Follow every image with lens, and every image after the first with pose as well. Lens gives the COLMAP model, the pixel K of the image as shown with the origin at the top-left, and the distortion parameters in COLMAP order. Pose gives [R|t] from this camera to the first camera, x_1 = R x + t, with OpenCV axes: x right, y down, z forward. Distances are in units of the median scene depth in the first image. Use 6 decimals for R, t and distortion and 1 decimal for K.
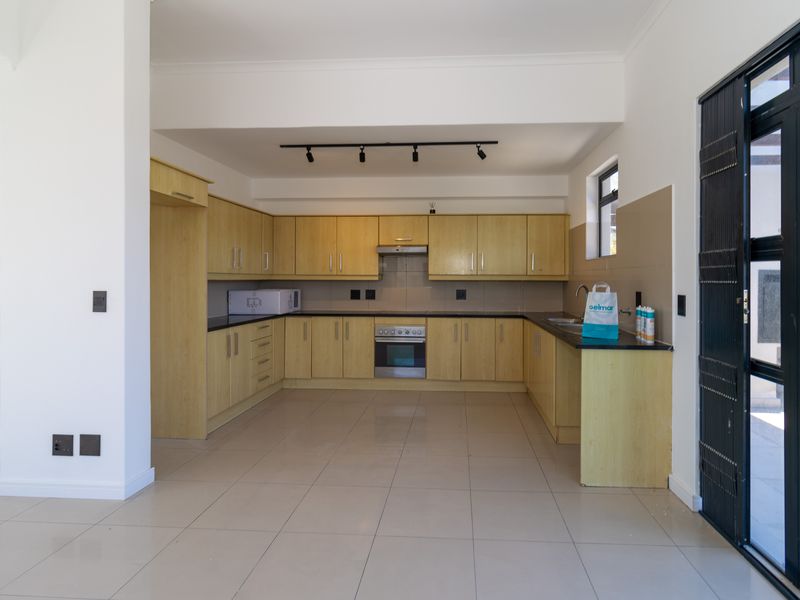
lens RADIAL K [[434.7, 0, 434.2], [0, 434.7, 277.6], [0, 0, 1]] dist [-0.002251, -0.000503]
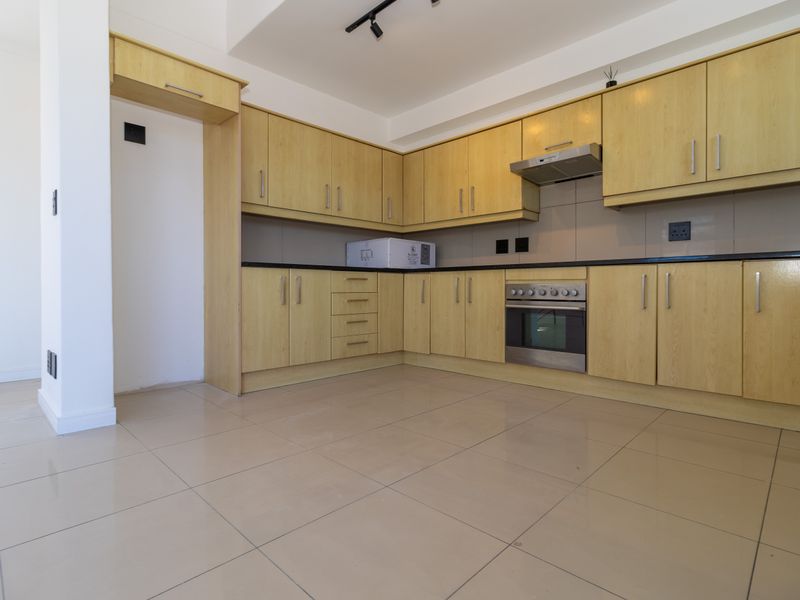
lens RADIAL K [[420.2, 0, 402.8], [0, 420.2, 291.6], [0, 0, 1]] dist [-0.001666, 0.000376]
pose [[0.751140, -0.000670, -0.660143, 0.164091], [0.004404, 0.999982, 0.003997, 0.121266], [0.660128, -0.005909, 0.751130, 0.426897]]
